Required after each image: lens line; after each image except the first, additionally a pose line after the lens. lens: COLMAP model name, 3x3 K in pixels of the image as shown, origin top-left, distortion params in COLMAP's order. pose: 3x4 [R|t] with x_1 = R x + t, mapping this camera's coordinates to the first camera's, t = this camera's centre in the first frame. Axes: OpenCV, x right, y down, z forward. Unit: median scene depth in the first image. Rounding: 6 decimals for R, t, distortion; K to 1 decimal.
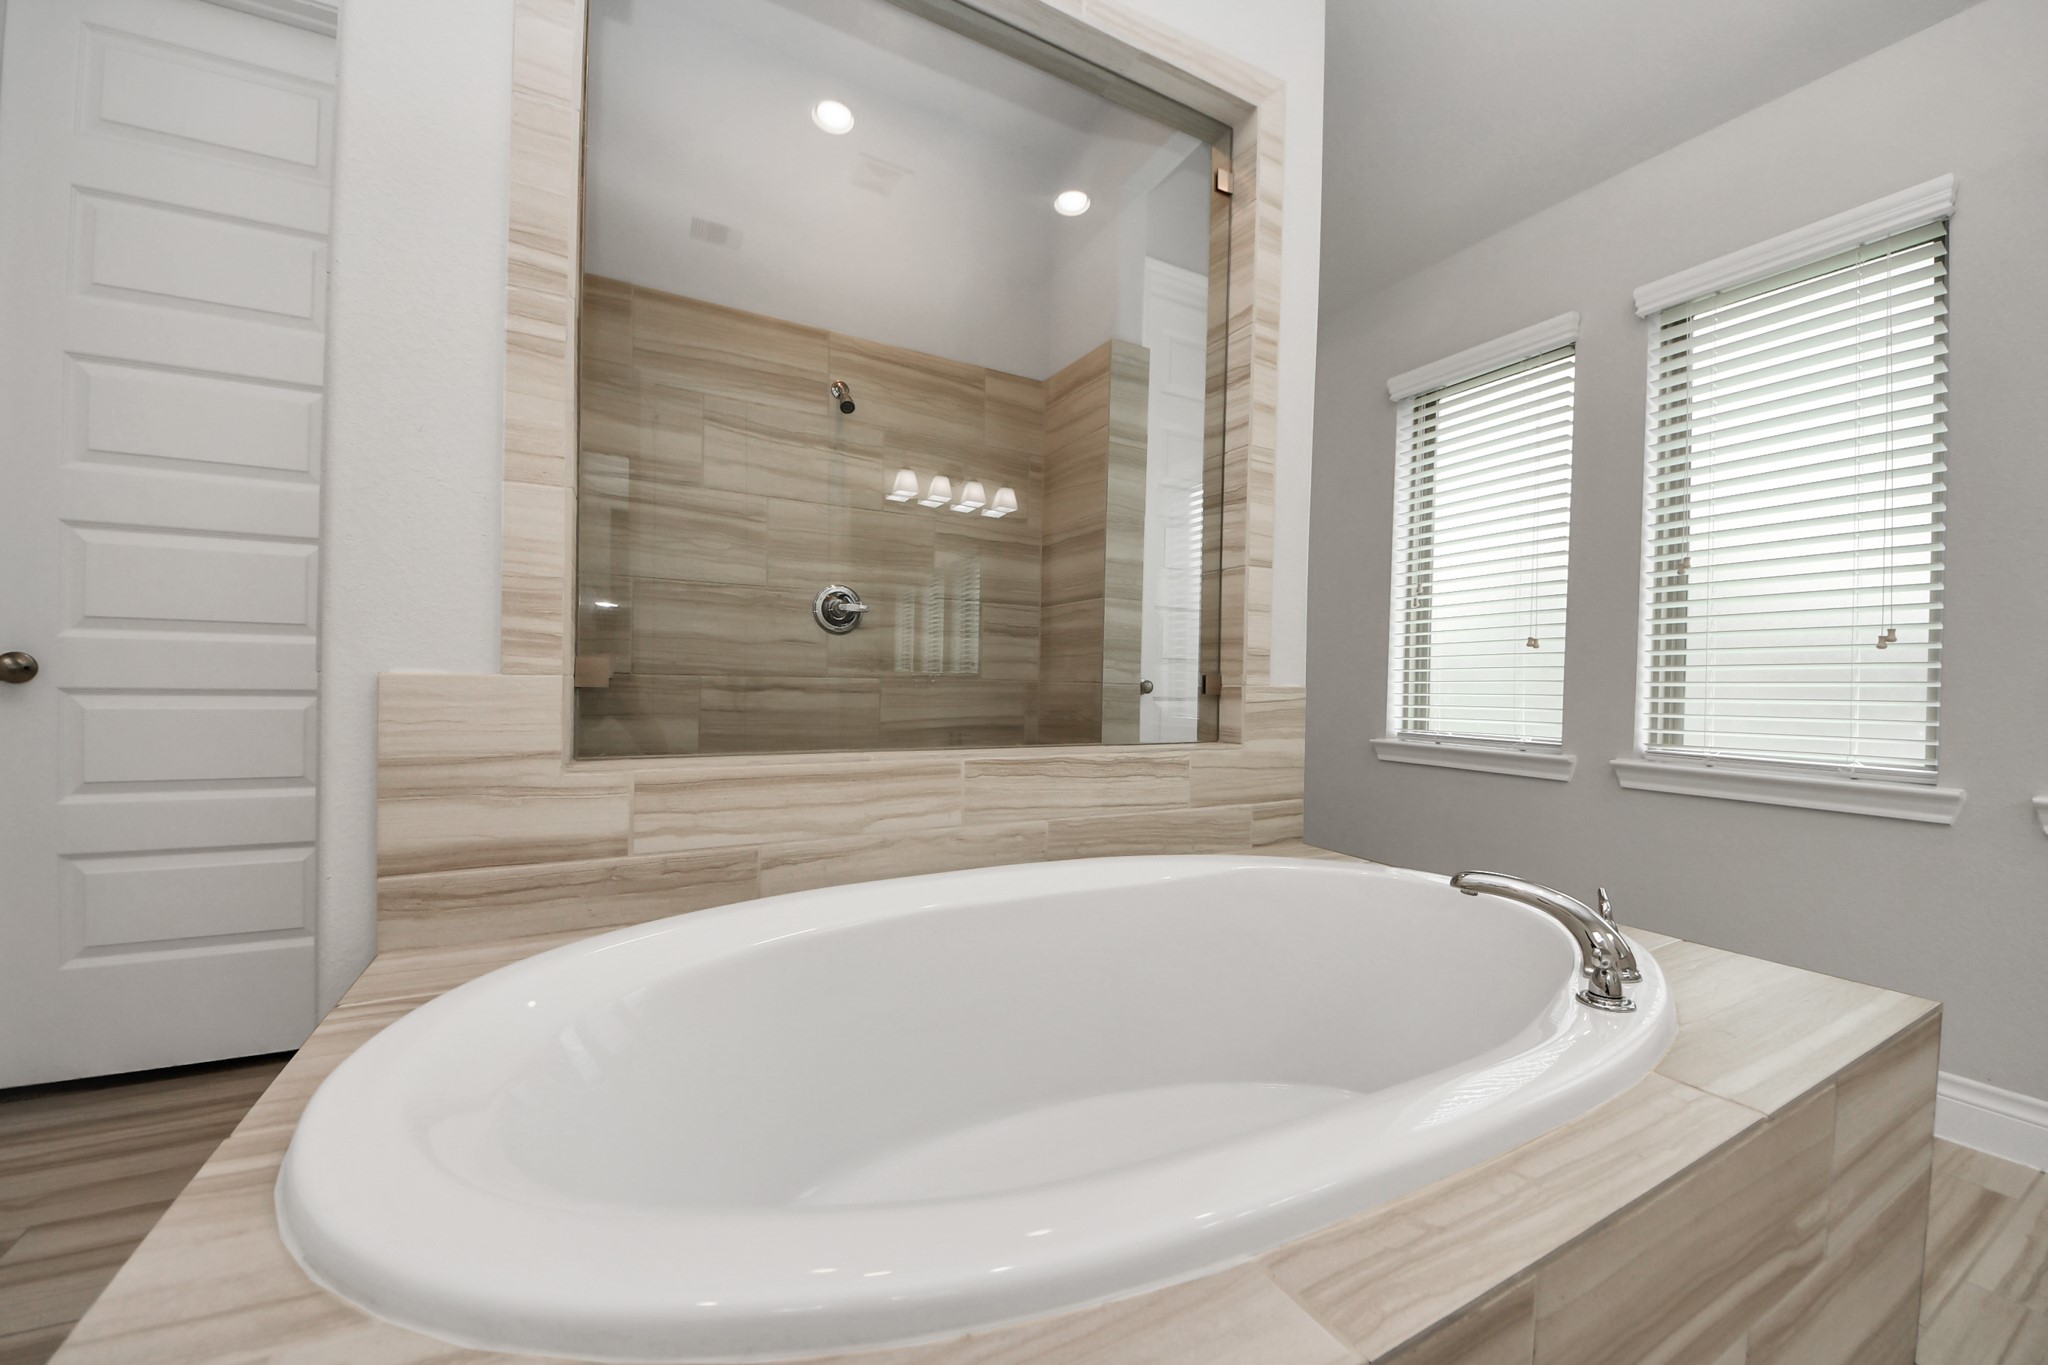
lens RADIAL K [[742.6, 0, 1014.0], [0, 742.6, 689.0], [0, 0, 1]] dist [0.007711, -0.009691]
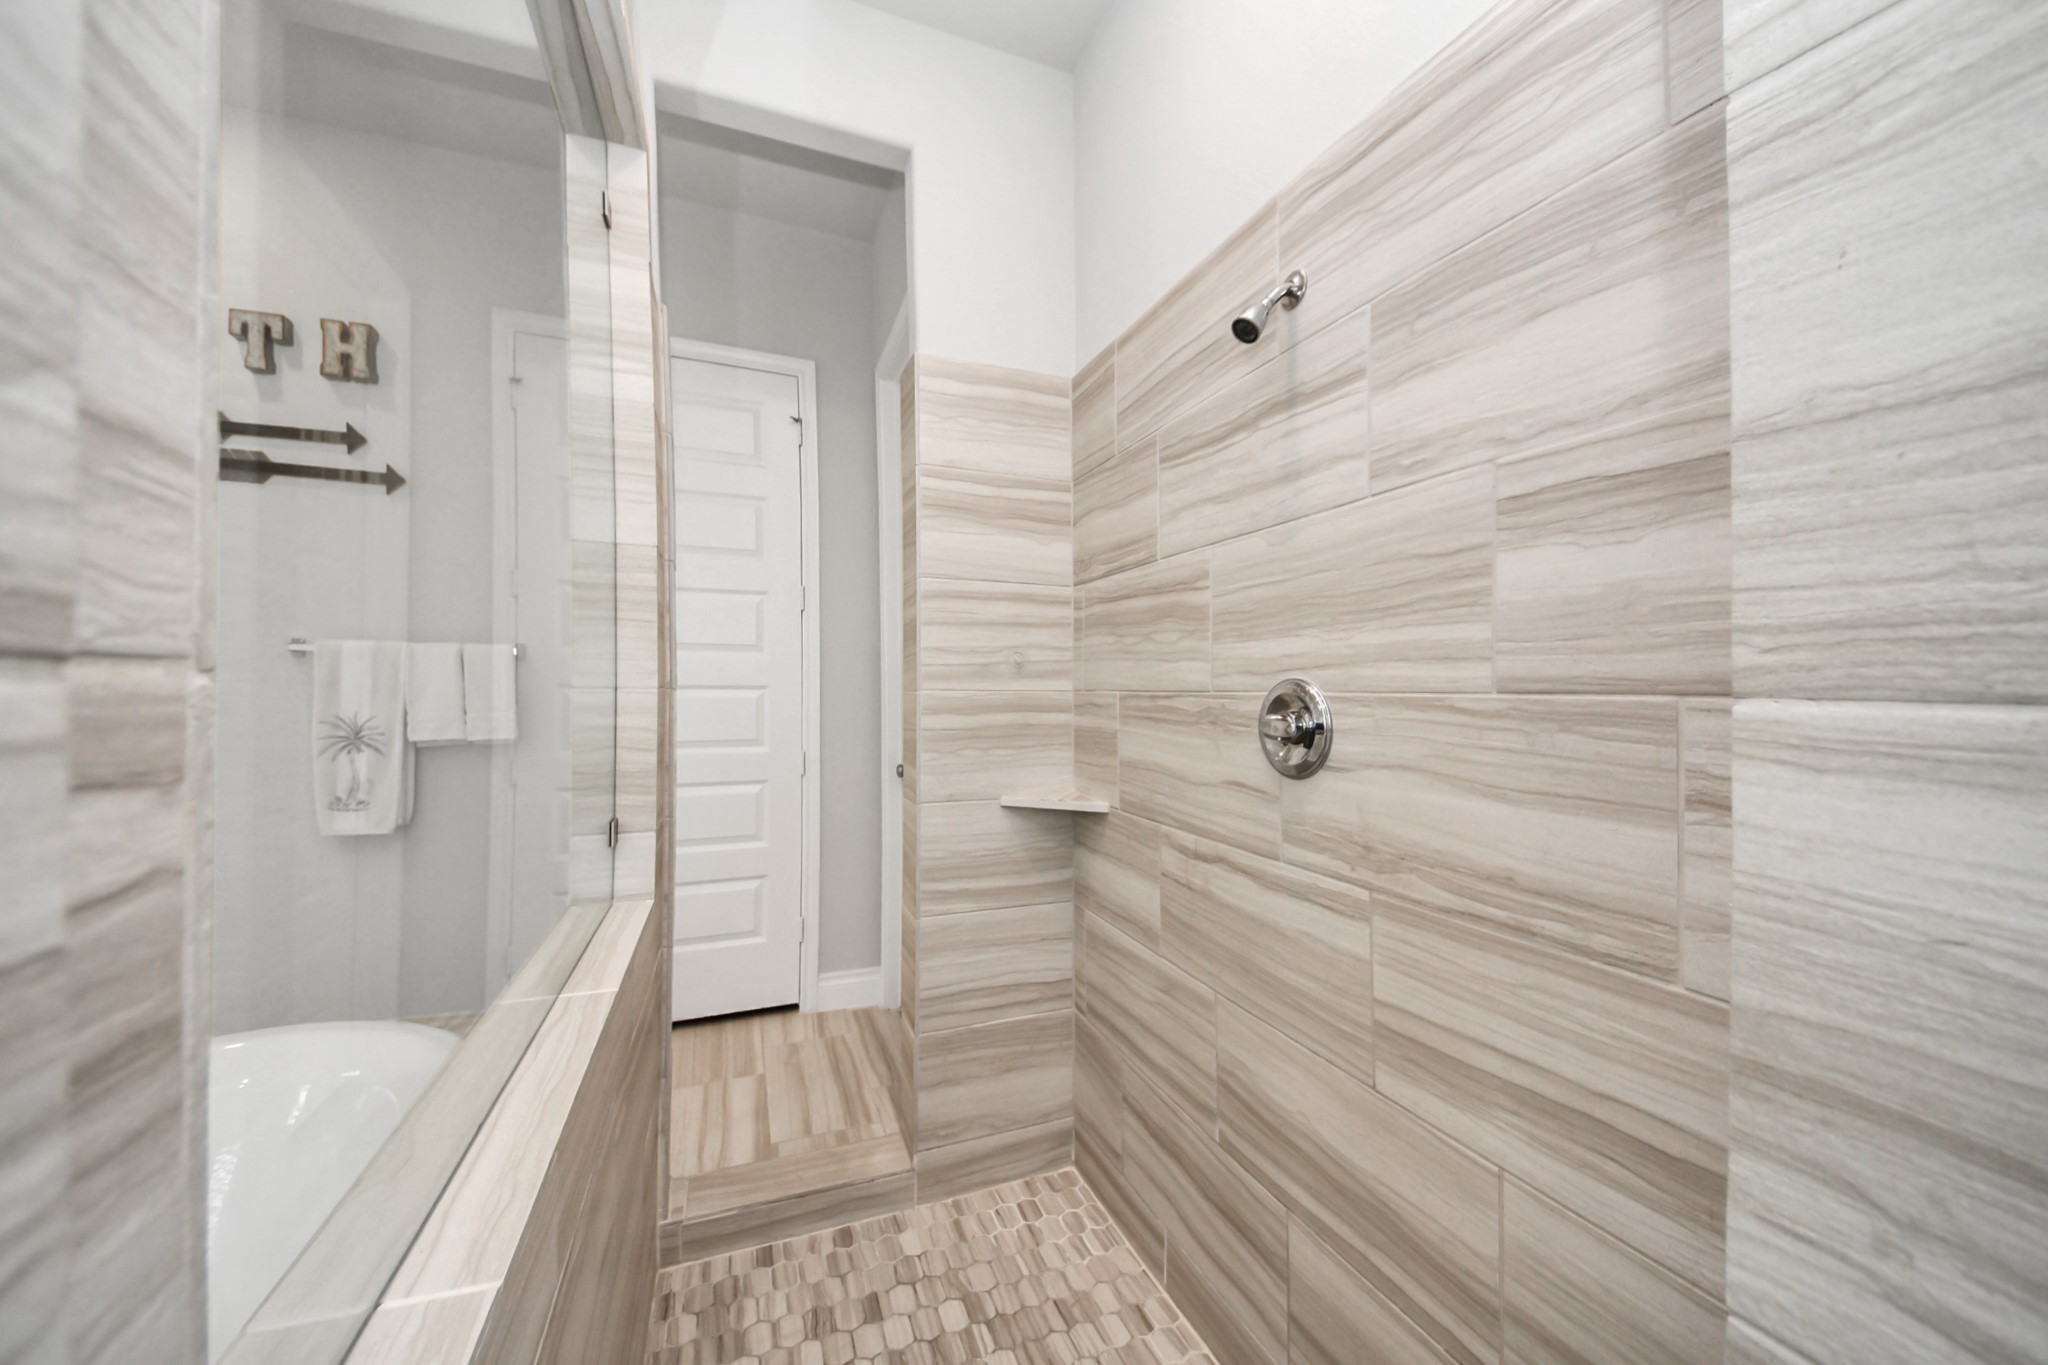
lens RADIAL K [[727.9, 0, 1017.1], [0, 727.9, 686.1], [0, 0, 1]] dist [0.005842, -0.008884]
pose [[-0.109425, -0.028374, -0.993590, 0.316361], [-0.020336, 0.999447, -0.026302, -0.142487], [0.993787, 0.017327, -0.109942, 1.044857]]
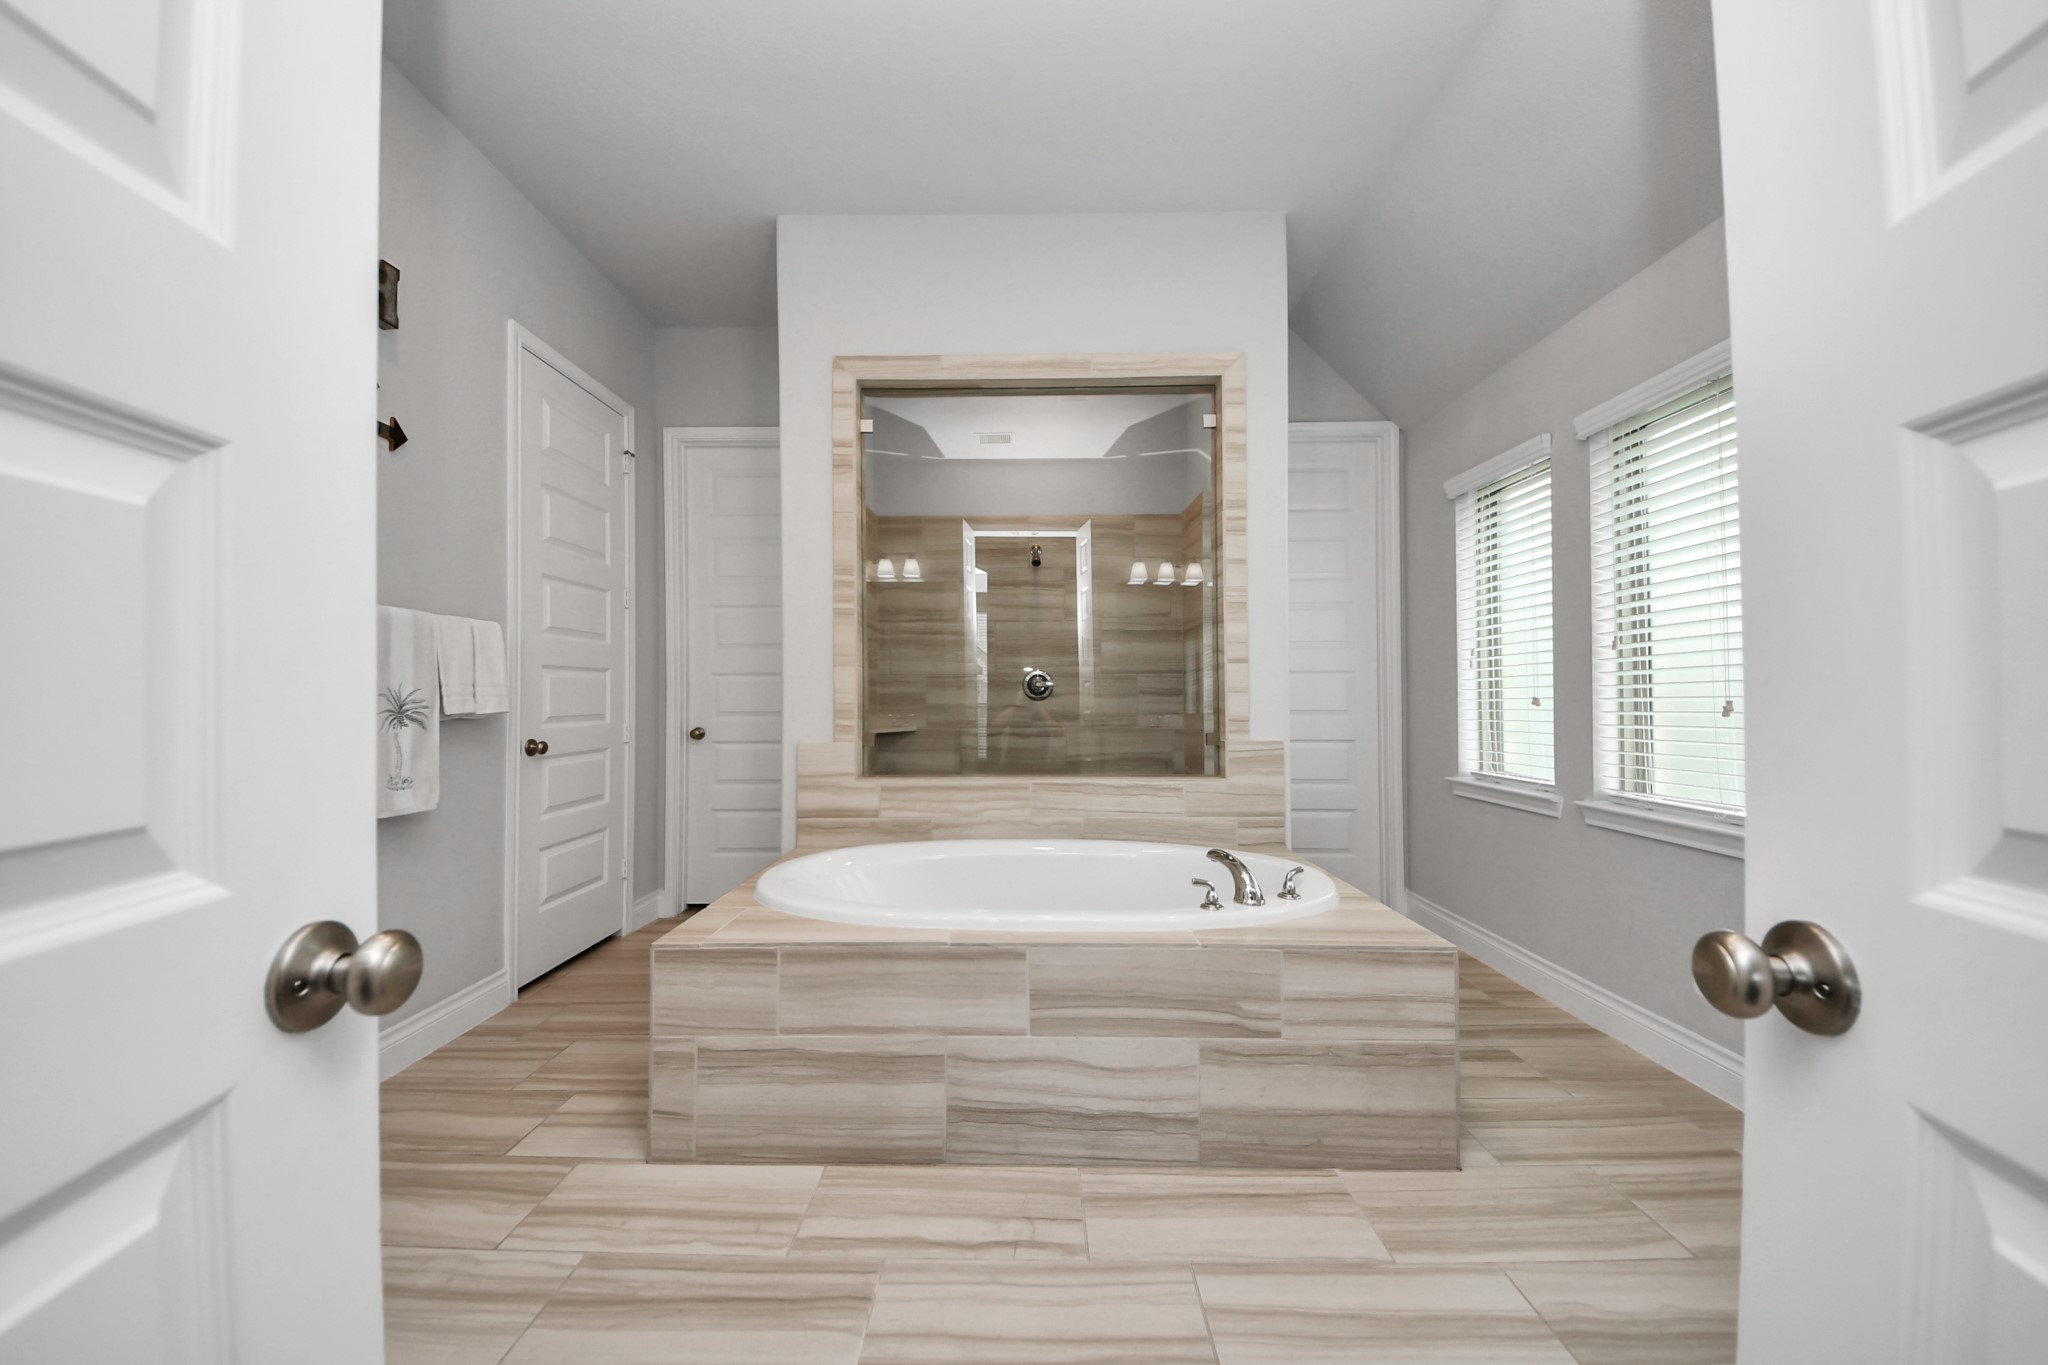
lens RADIAL K [[727.9, 0, 1017.1], [0, 727.9, 686.1], [0, 0, 1]] dist [0.005842, -0.008884]
pose [[0.875702, -0.028448, -0.482014, 0.580445], [0.014436, 0.999359, -0.032755, -0.065605], [0.482637, 0.021725, 0.875551, -0.481395]]
